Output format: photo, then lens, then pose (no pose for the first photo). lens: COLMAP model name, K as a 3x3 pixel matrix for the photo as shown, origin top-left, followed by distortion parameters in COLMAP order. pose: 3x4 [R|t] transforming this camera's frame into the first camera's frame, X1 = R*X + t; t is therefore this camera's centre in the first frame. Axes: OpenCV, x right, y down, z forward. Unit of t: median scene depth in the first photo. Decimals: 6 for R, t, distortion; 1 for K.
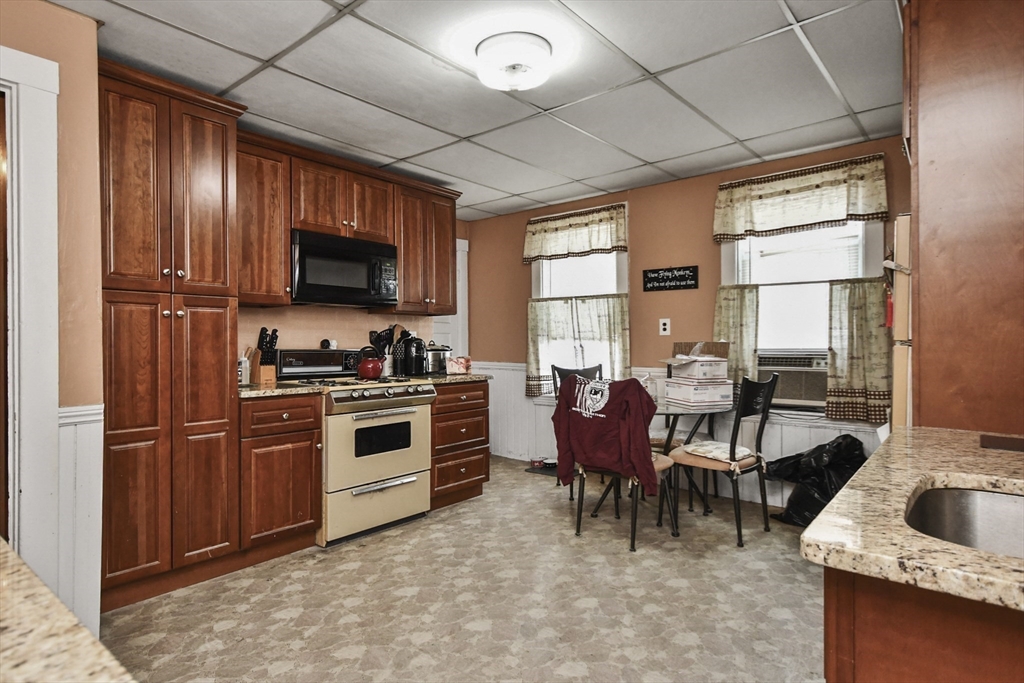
lens RADIAL K [[557.9, 0, 511.3], [0, 557.9, 344.2], [0, 0, 1]] dist [-0.000059, 0.000315]
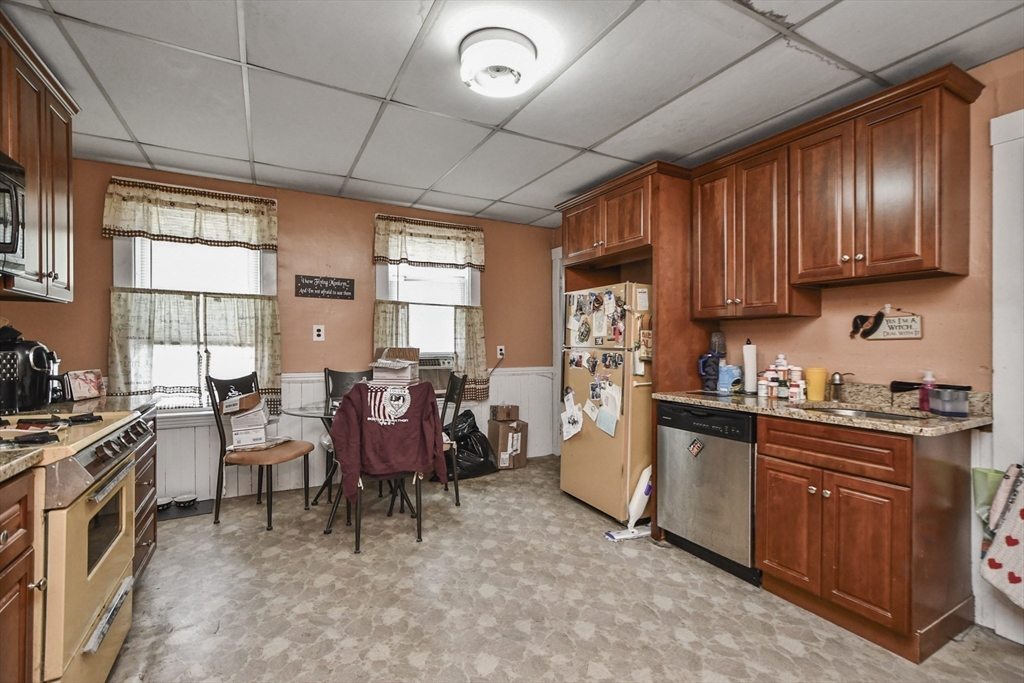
lens RADIAL K [[452.2, 0, 507.7], [0, 452.2, 344.0], [0, 0, 1]] dist [0.007589, -0.000959]
pose [[0.365618, 0.006889, 0.930740, -0.432851], [-0.001999, 0.999976, -0.006617, -0.006119], [-0.930763, 0.000559, 0.365623, 0.412148]]
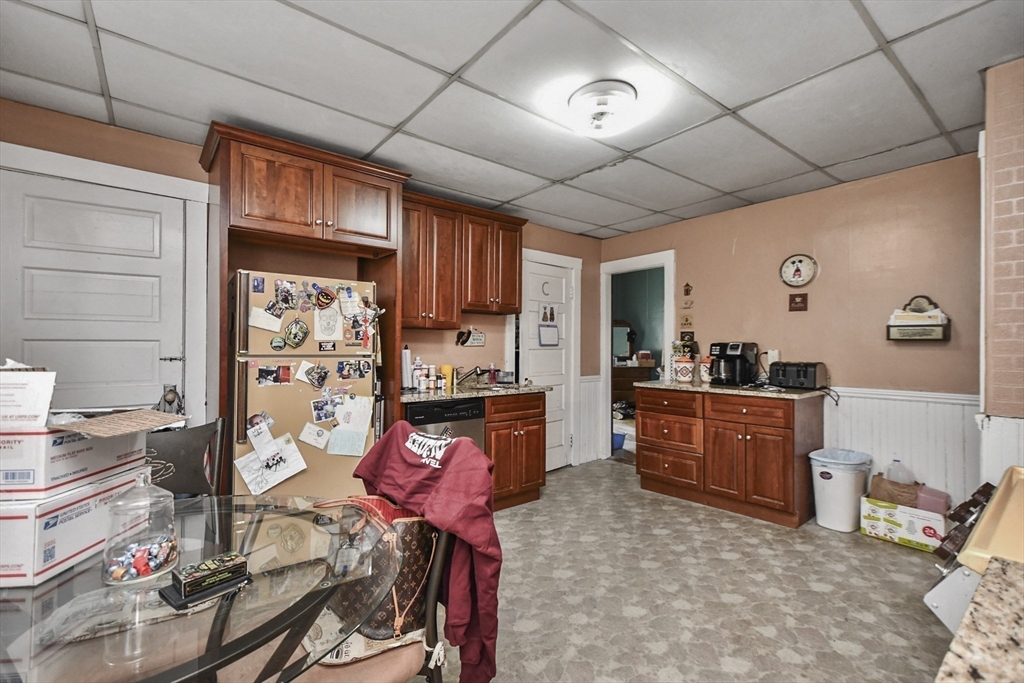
lens RADIAL K [[452.2, 0, 511.9], [0, 452.2, 342.6], [0, 0, 1]] dist [0.007589, -0.000959]
pose [[-0.979464, 0.002289, 0.201606, -0.000914], [0.000758, 0.999970, -0.007670, -0.017290], [-0.201618, -0.007360, -0.979437, 1.149083]]
